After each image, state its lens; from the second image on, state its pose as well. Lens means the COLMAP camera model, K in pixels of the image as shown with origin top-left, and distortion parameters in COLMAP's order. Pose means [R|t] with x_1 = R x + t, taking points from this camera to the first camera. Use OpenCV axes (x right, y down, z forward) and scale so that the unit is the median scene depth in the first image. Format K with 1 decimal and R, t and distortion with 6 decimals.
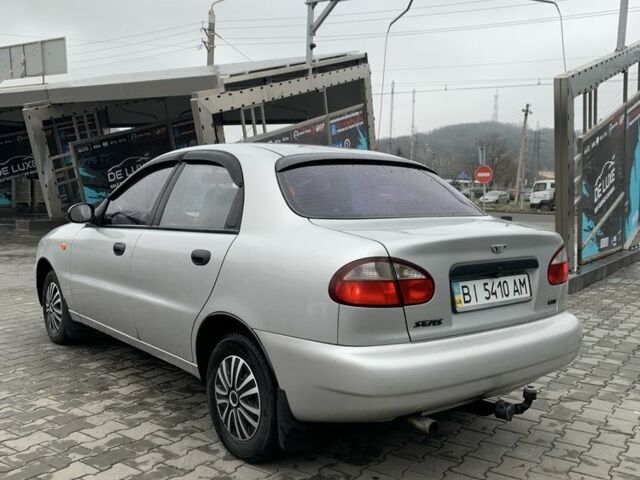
lens RADIAL K [[665.1, 0, 320.0], [0, 665.1, 240.0], [0, 0, 1]] dist [-0.001029, -0.004136]
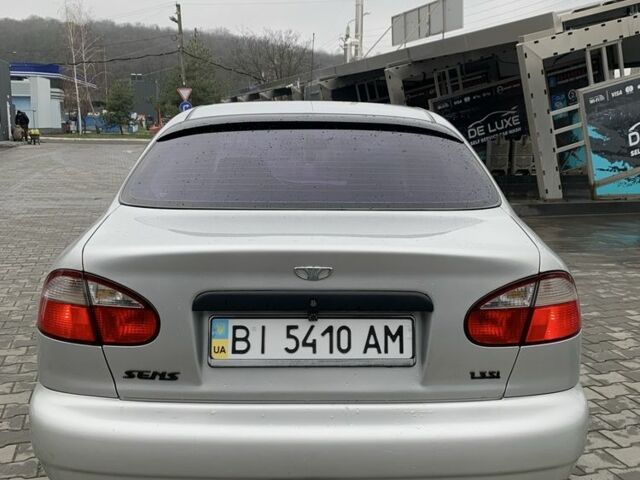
lens RADIAL K [[669.7, 0, 319.4], [0, 669.7, 221.9], [0, 0, 1]] dist [0.023921, 0.000220]
pose [[0.786557, 0.064731, -0.614116, 0.609932], [-0.038903, 0.997710, 0.055337, -0.062391], [0.616292, -0.019635, 0.787273, 0.505966]]
